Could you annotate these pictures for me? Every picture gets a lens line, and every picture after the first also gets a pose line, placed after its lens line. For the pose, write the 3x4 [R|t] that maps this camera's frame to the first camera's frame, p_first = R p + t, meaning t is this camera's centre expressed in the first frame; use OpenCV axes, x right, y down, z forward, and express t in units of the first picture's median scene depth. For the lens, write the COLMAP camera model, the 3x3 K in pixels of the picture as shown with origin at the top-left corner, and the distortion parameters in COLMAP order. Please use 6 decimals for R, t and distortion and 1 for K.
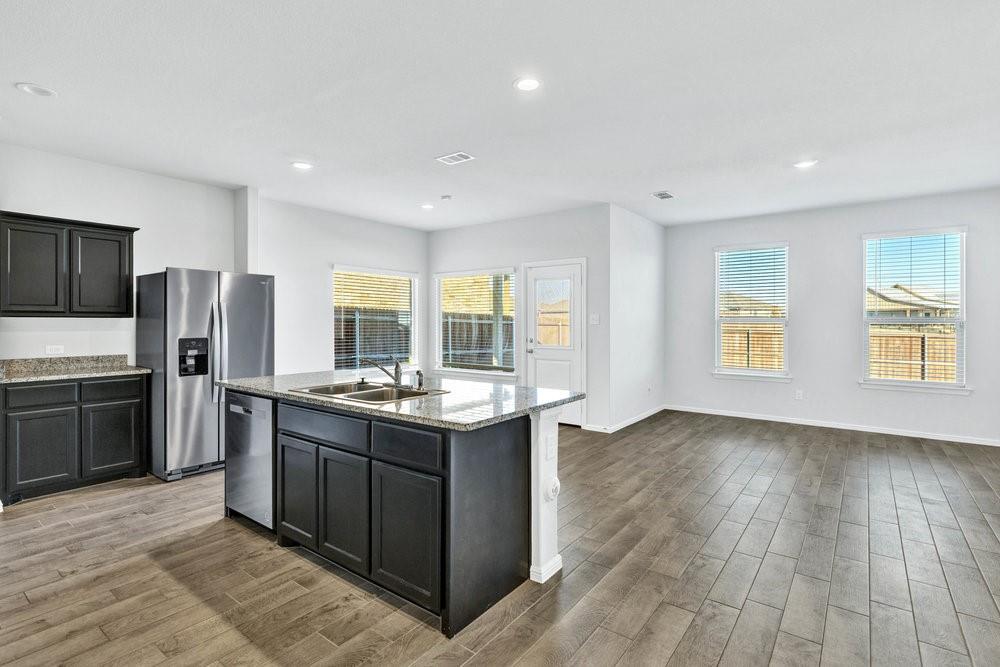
lens RADIAL K [[479.4, 0, 496.8], [0, 479.4, 323.9], [0, 0, 1]] dist [0.000024, -0.000202]
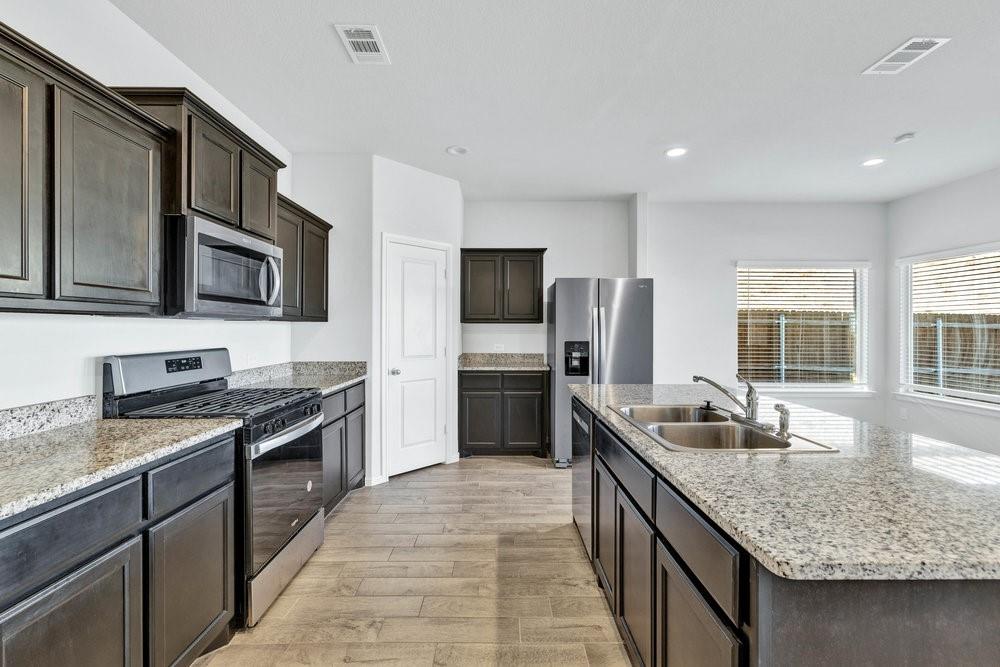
lens RADIAL K [[432.5, 0, 501.2], [0, 432.5, 329.8], [0, 0, 1]] dist [0.000927, 0.000051]
pose [[0.607937, 0.004044, -0.793975, 0.040890], [-0.003725, 0.999991, 0.002241, 0.001981], [0.793977, 0.001595, 0.607946, 0.260708]]
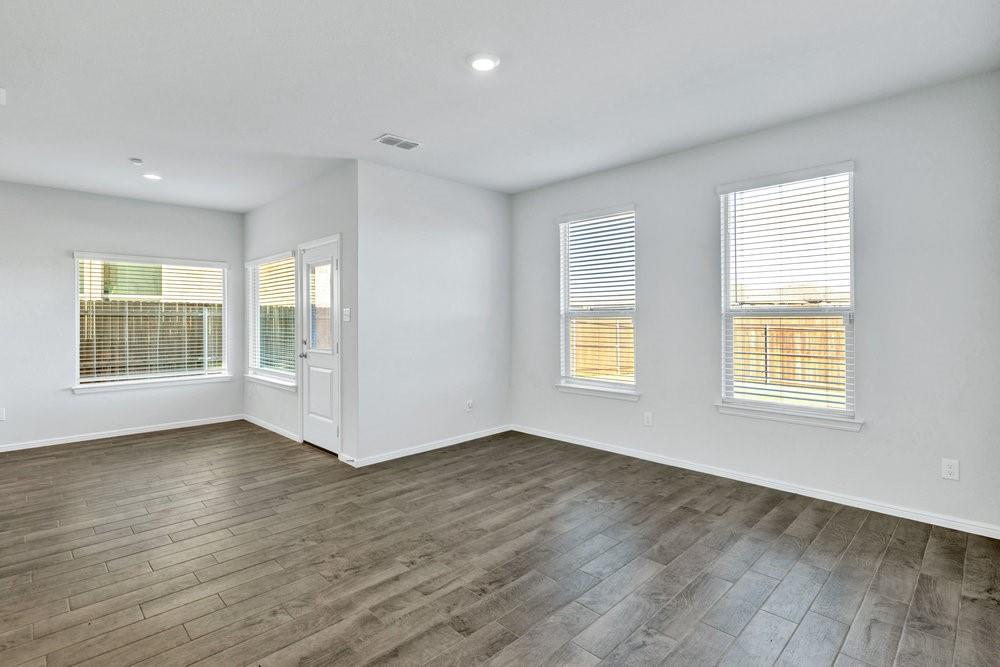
lens RADIAL K [[489.8, 0, 500.1], [0, 489.8, 317.1], [0, 0, 1]] dist [0.000455, 0.000152]
pose [[0.990113, -0.008140, -0.140037, 0.782408], [0.007443, 0.999957, -0.005505, -0.000254], [0.140076, 0.004408, 0.990131, 0.381683]]
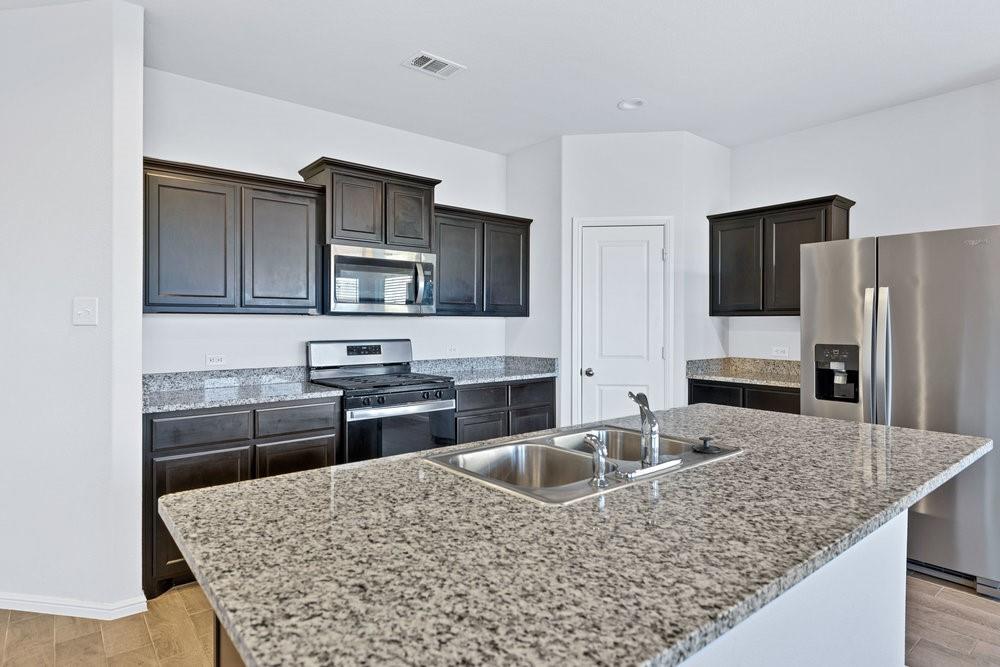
lens RADIAL K [[550.9, 0, 500.0], [0, 550.9, 333.5], [0, 0, 1]] dist [-0.002002, -0.000216]
pose [[-0.237477, 0.018478, -0.971218, 0.216143], [-0.003060, 0.999800, 0.019770, 0.000775], [0.971388, 0.007667, -0.237372, 0.709164]]
